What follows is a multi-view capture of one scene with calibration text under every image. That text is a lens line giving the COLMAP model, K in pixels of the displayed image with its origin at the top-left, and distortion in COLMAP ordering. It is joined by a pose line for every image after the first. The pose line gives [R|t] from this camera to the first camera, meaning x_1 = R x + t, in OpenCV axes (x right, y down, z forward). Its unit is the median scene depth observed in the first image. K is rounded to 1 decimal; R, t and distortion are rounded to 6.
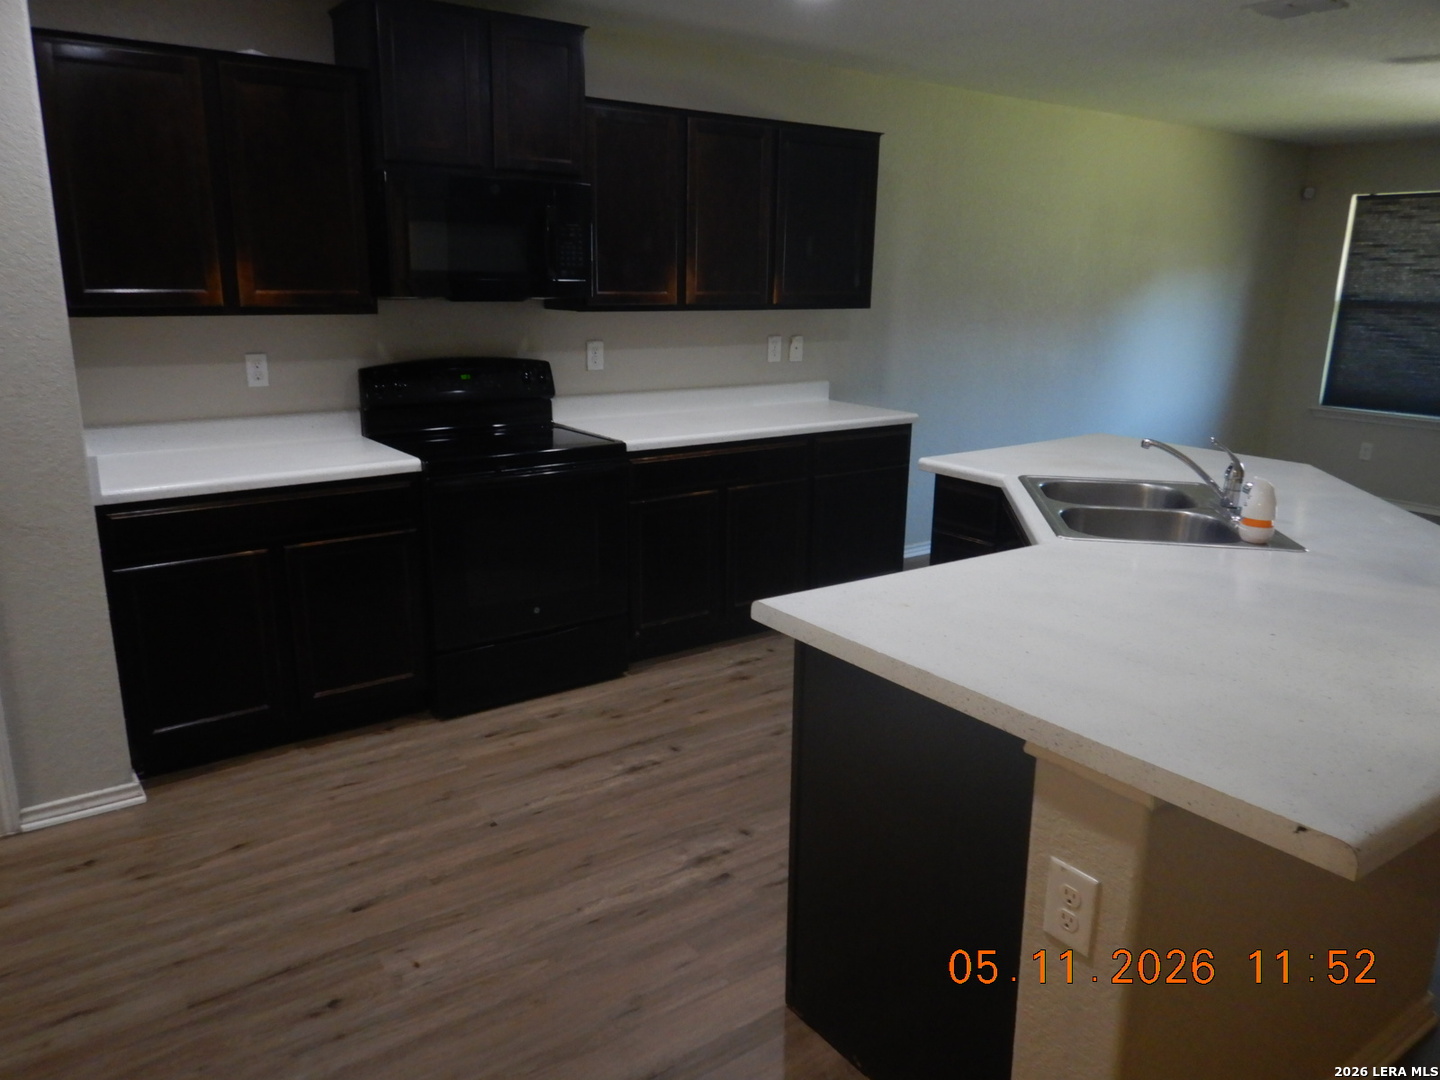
lens RADIAL K [[1028.8, 0, 722.0], [0, 1028.8, 546.7], [0, 0, 1]] dist [0.006545, -0.000419]
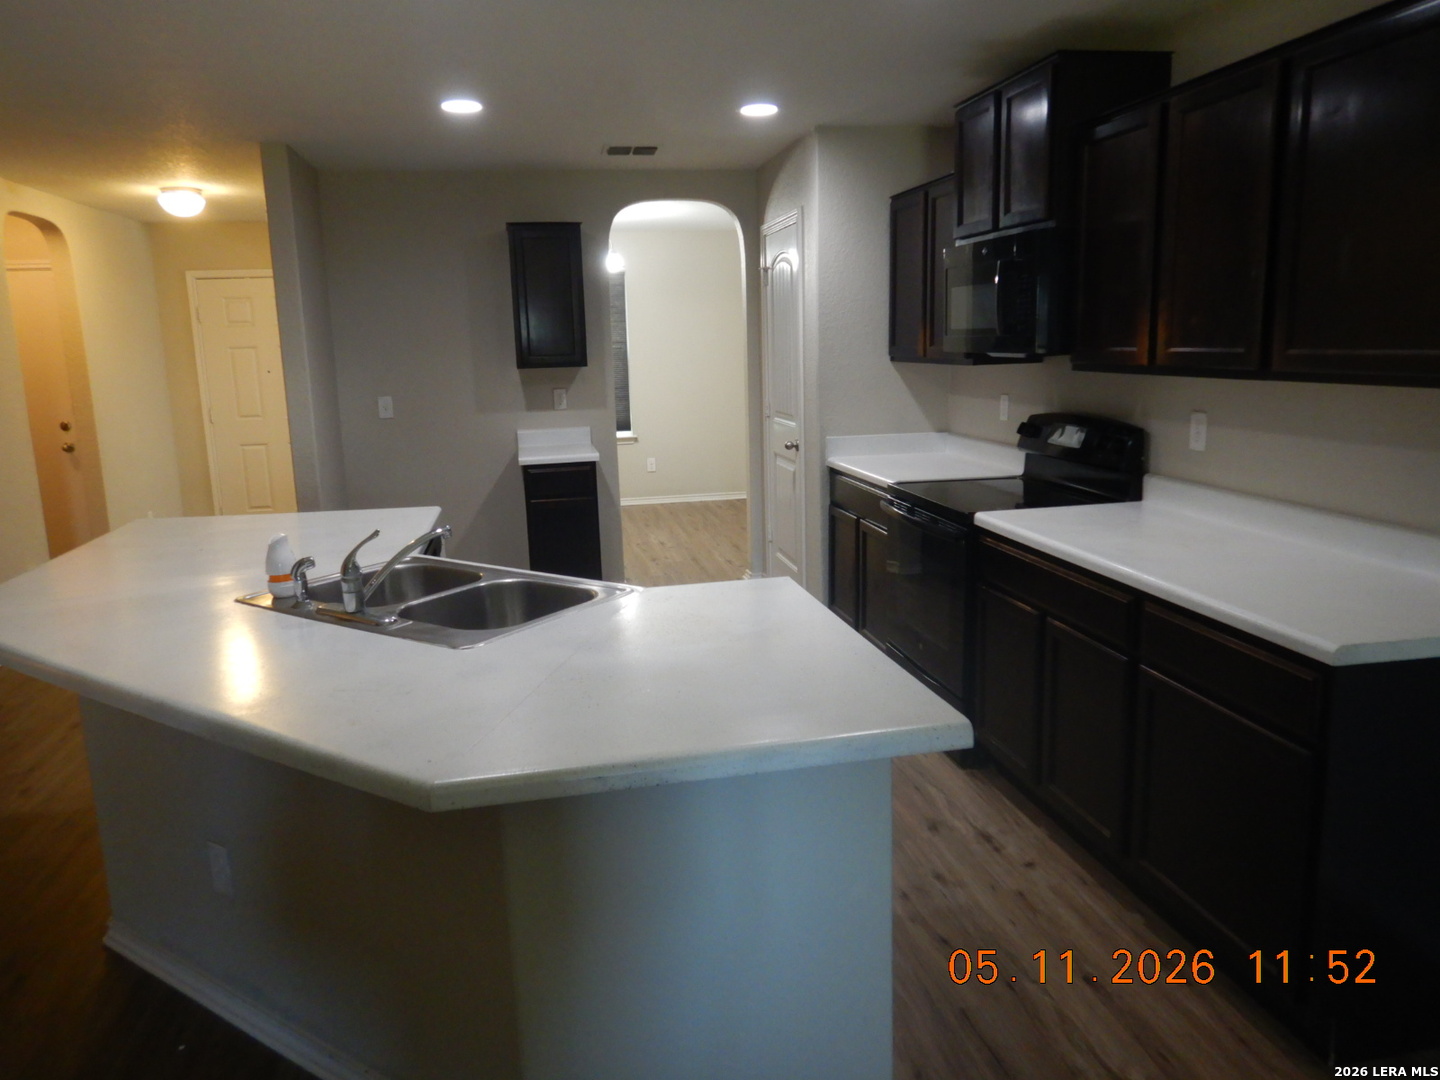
lens RADIAL K [[1028.8, 0, 714.9], [0, 1028.8, 545.1], [0, 0, 1]] dist [0.006545, -0.000419]
pose [[-0.418735, 0.180697, -0.889949, 0.734755], [-0.211322, 0.933710, 0.289012, -0.262146], [0.883178, 0.309085, -0.352792, 1.024994]]
